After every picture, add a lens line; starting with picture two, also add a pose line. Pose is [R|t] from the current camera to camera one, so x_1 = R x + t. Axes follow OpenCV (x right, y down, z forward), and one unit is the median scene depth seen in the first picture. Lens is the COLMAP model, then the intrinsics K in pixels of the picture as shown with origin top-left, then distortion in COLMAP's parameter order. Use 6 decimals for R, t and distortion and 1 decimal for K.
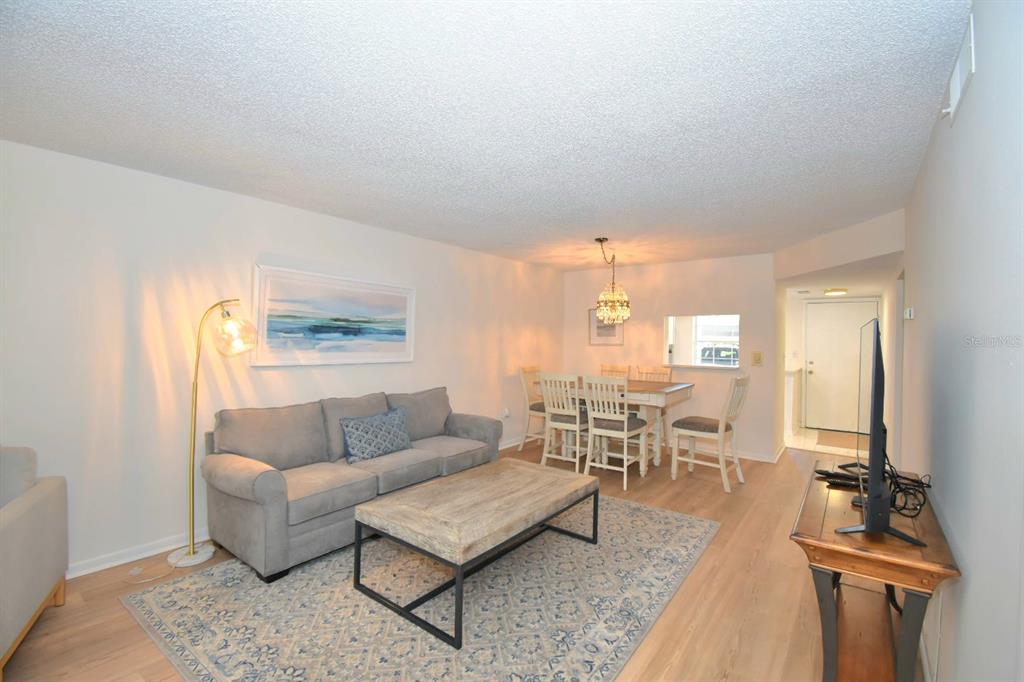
lens RADIAL K [[451.2, 0, 516.9], [0, 451.2, 336.9], [0, 0, 1]] dist [0.005175, -0.016158]
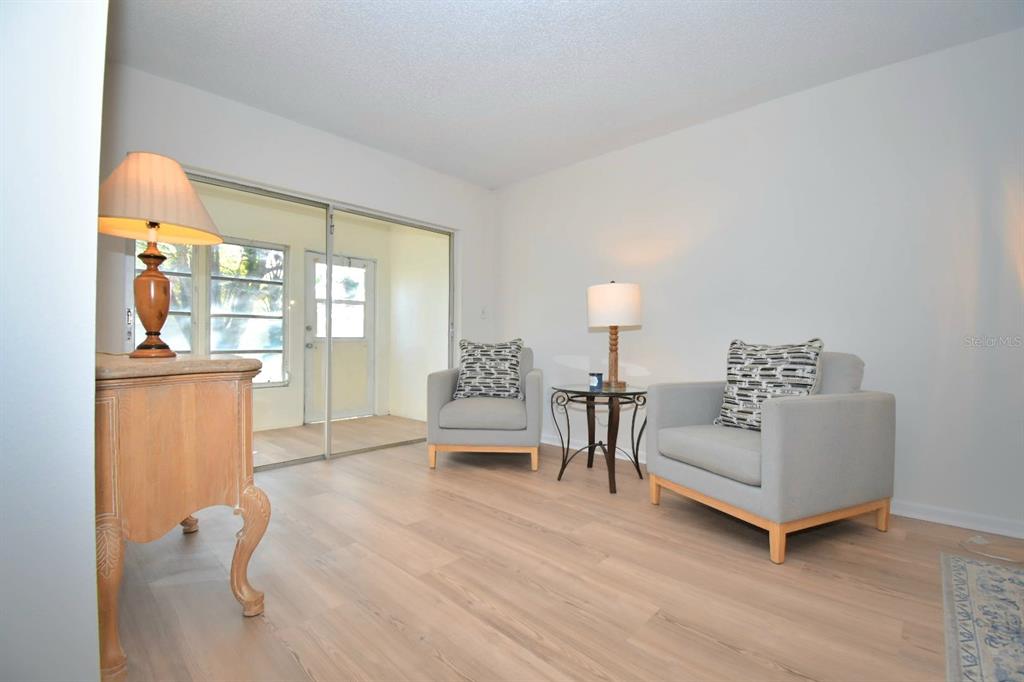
lens RADIAL K [[451.2, 0, 515.4], [0, 451.2, 340.0], [0, 0, 1]] dist [0.005175, -0.016158]
pose [[-0.108801, -0.013823, -0.993967, 0.004677], [-0.007689, 0.999885, -0.013064, 0.158564], [0.994034, 0.006221, -0.108894, 0.230673]]
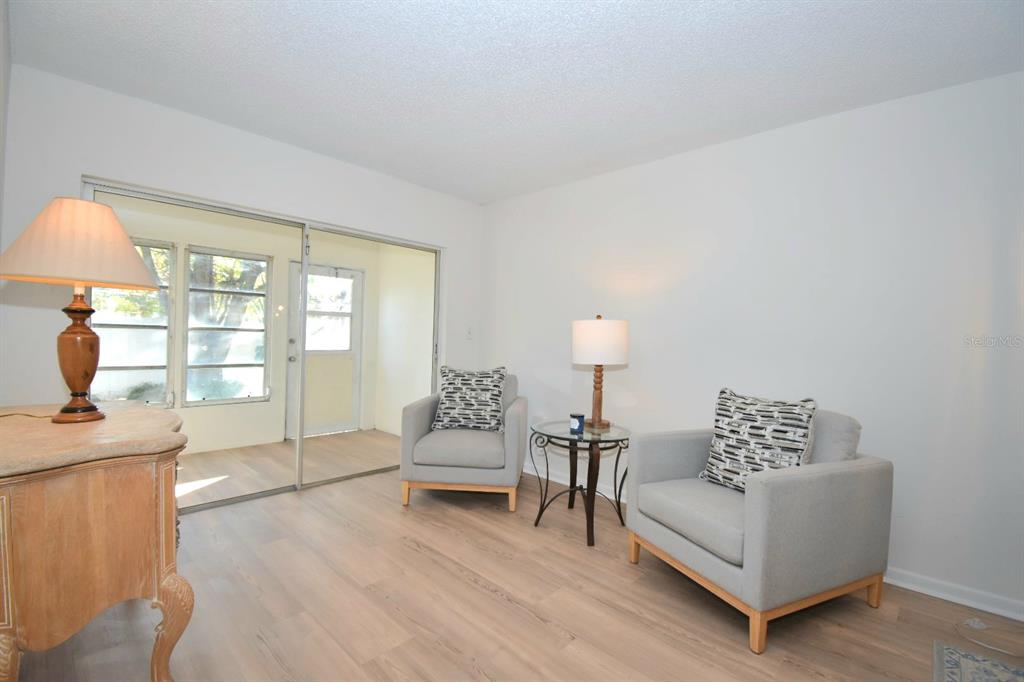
lens RADIAL K [[451.2, 0, 515.3], [0, 451.2, 338.9], [0, 0, 1]] dist [0.005175, -0.016158]
pose [[-0.114771, -0.007368, -0.993365, -0.049897], [-0.032005, 0.999481, -0.003716, 0.074150], [0.992876, 0.031366, -0.114948, 0.270515]]
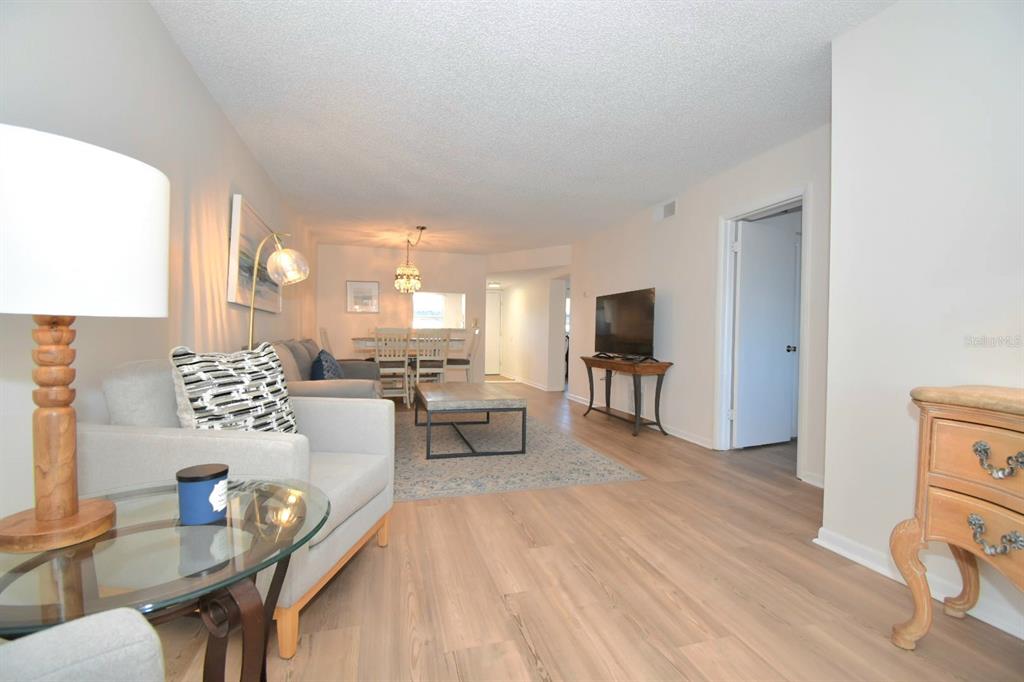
lens RADIAL K [[451.2, 0, 514.9], [0, 451.2, 342.7], [0, 0, 1]] dist [0.005175, -0.016158]
pose [[0.594375, -0.015066, 0.804047, -1.039381], [-0.010938, 0.999581, 0.026816, 0.121980], [-0.804114, -0.024734, 0.593961, -0.033439]]
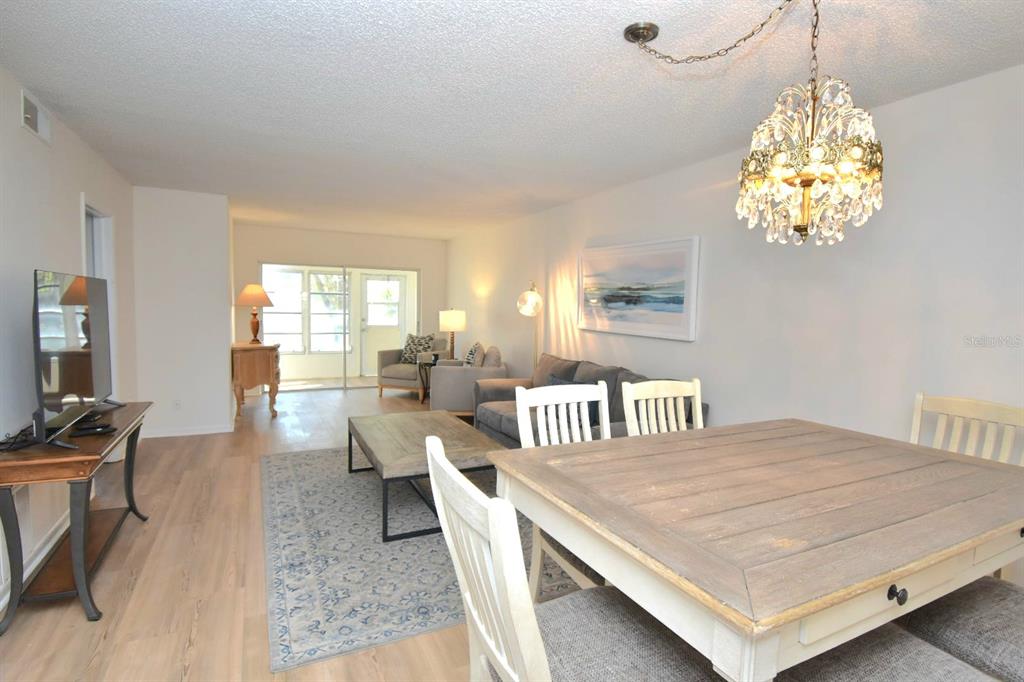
lens RADIAL K [[523.6, 0, 517.6], [0, 523.6, 342.5], [0, 0, 1]] dist [-0.000183, -0.014056]
pose [[-0.452527, 0.042219, -0.890751, 0.893801], [-0.026098, 0.997824, 0.060552, 0.019718], [0.891369, 0.050648, -0.450440, 1.602337]]
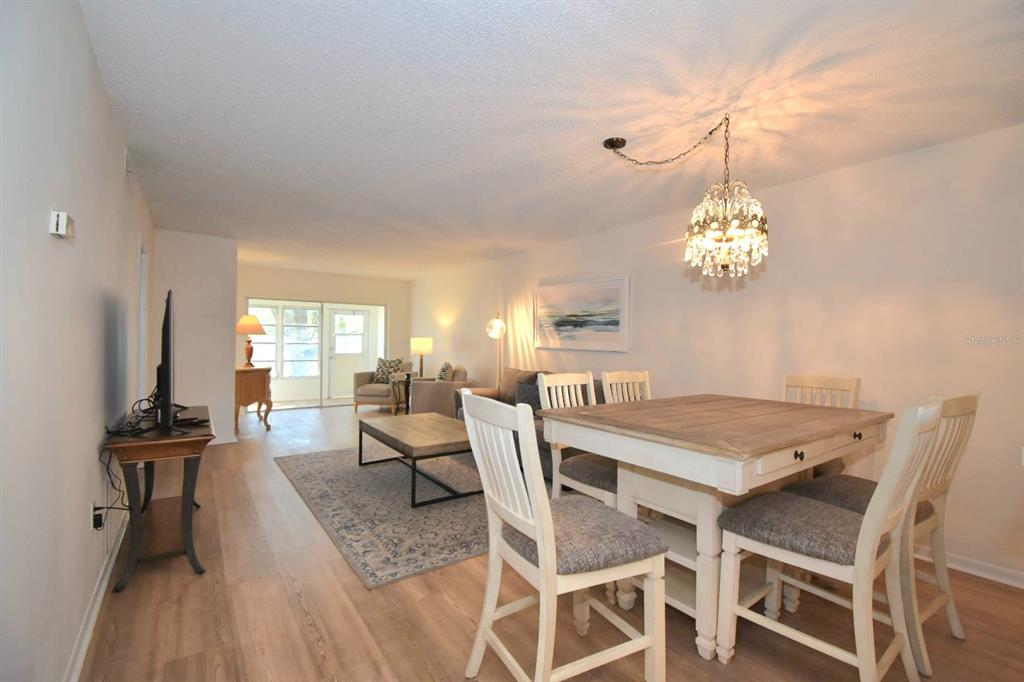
lens RADIAL K [[451.2, 0, 517.8], [0, 451.2, 341.8], [0, 0, 1]] dist [0.005175, -0.016158]
pose [[-0.300114, -0.015382, -0.953779, 1.106563], [-0.015364, 0.999818, -0.011290, 0.067487], [0.953780, 0.011266, -0.300296, 1.519990]]
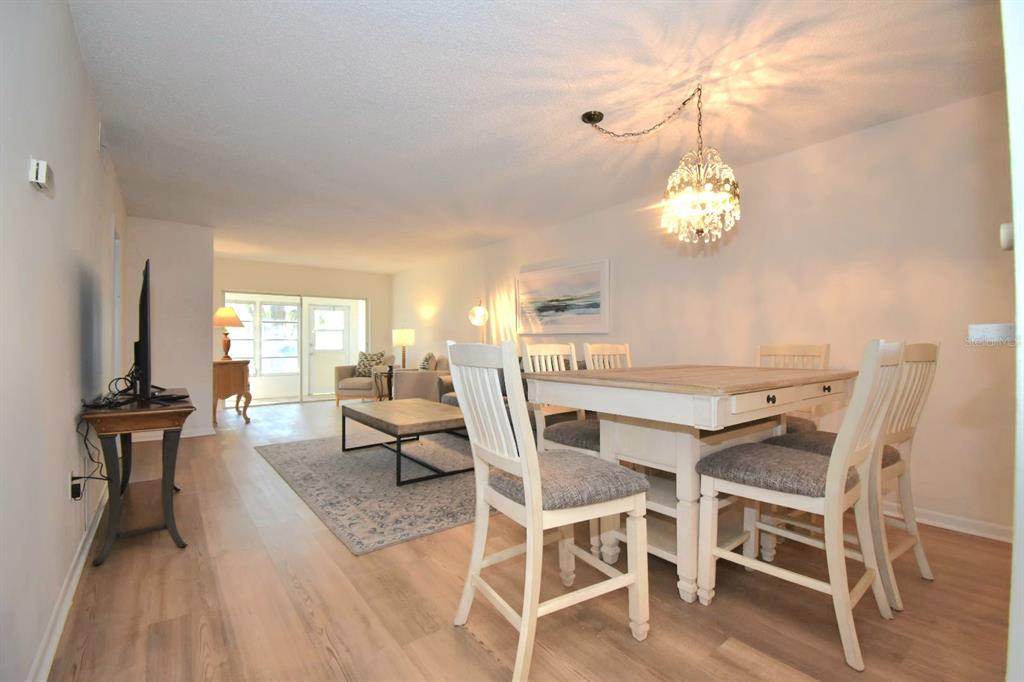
lens RADIAL K [[451.2, 0, 518.1], [0, 451.2, 341.5], [0, 0, 1]] dist [0.005175, -0.016158]
pose [[-0.261980, -0.015189, -0.964954, 1.118408], [0.000084, 0.999876, -0.015761, 0.126362], [0.965073, -0.004210, -0.261946, 1.522390]]
